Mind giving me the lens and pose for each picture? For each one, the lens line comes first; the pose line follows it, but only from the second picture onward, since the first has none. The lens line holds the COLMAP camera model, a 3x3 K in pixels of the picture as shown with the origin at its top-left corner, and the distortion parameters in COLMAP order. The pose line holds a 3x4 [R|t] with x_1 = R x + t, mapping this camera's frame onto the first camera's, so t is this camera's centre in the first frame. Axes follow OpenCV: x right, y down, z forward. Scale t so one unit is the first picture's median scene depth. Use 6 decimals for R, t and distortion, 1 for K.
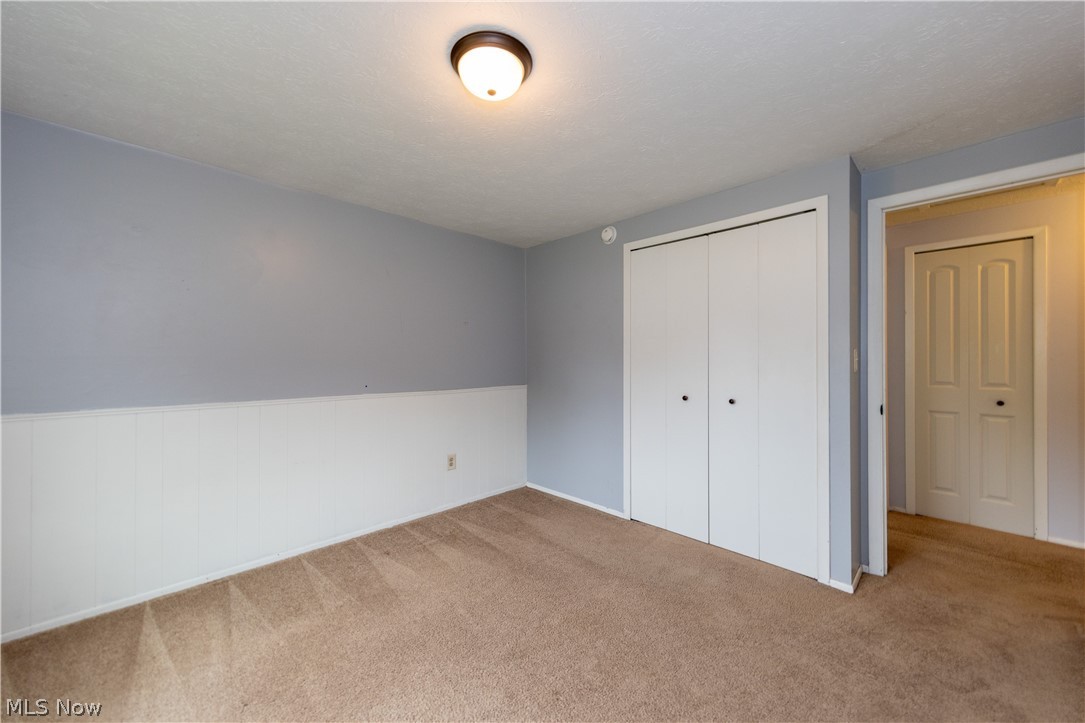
lens RADIAL K [[380.1, 0, 544.3], [0, 380.1, 357.5], [0, 0, 1]] dist [-0.000489, -0.000046]
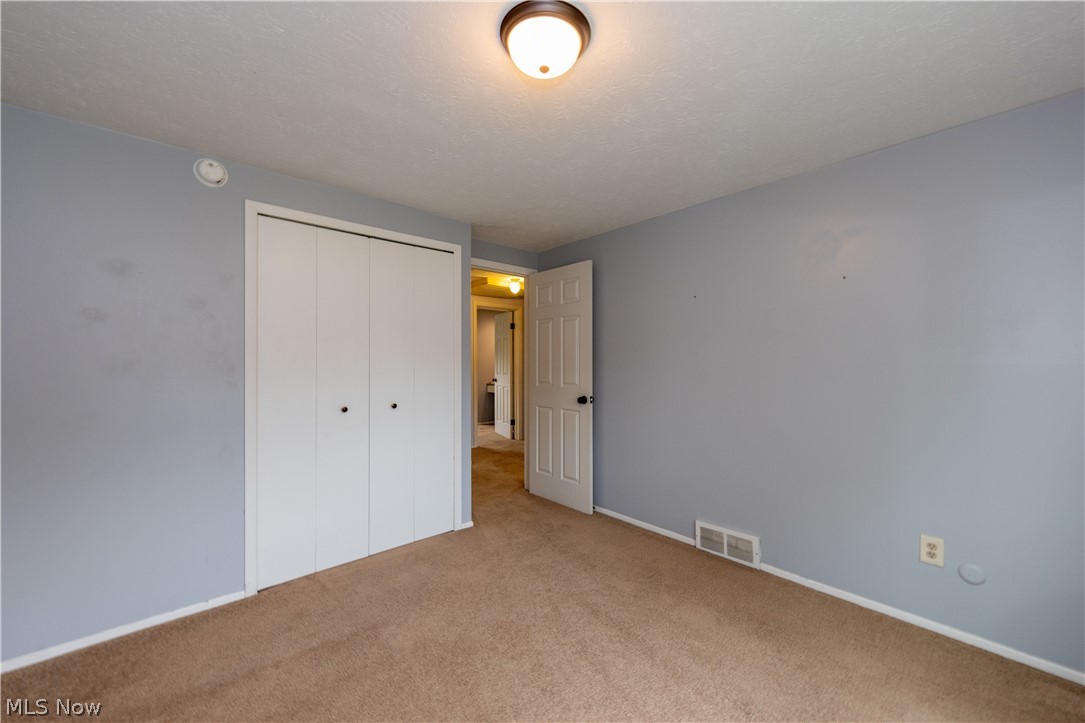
lens RADIAL K [[416.1, 0, 526.3], [0, 416.1, 361.2], [0, 0, 1]] dist [0.000752, 0.000070]
pose [[0.090502, -0.000832, 0.995896, -0.723771], [-0.003178, 0.999994, 0.001124, -0.012158], [-0.995891, -0.003267, 0.090499, 0.621457]]
